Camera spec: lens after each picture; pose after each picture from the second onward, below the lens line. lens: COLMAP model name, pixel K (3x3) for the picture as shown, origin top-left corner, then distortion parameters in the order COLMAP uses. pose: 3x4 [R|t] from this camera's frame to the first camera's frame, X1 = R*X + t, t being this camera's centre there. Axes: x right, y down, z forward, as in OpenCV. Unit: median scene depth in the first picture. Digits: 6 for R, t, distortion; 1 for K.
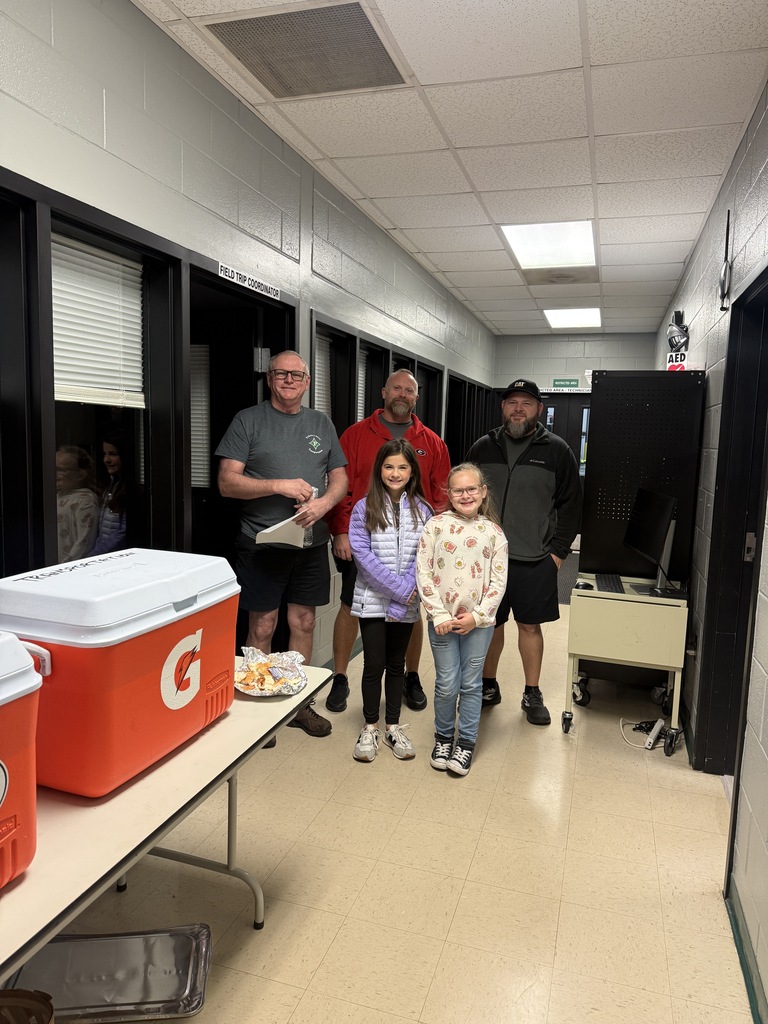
lens RADIAL K [[723.8, 0, 384.6], [0, 723.8, 514.4], [0, 0, 1]] dist [0.027595, -0.027559]
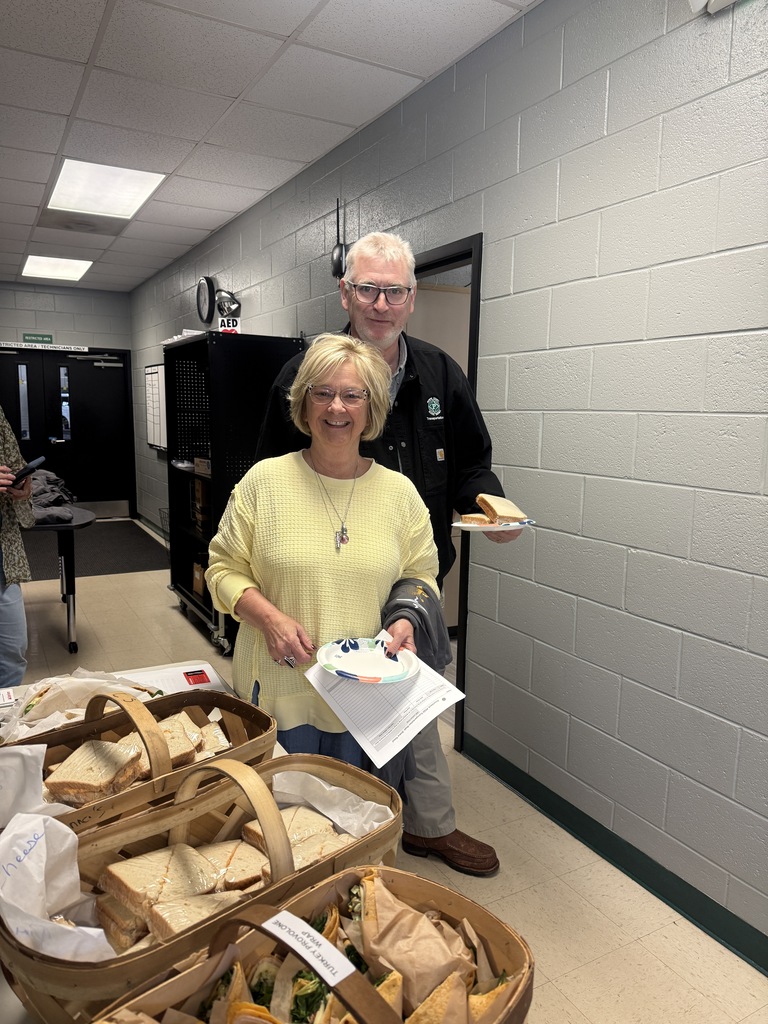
lens RADIAL K [[723.8, 0, 382.9], [0, 723.8, 511.6], [0, 0, 1]] dist [0.027595, -0.027559]
pose [[0.693673, -0.121260, 0.710009, -0.208142], [0.085115, 0.992621, 0.086369, -0.012819], [-0.715243, 0.000520, 0.698875, 0.088486]]
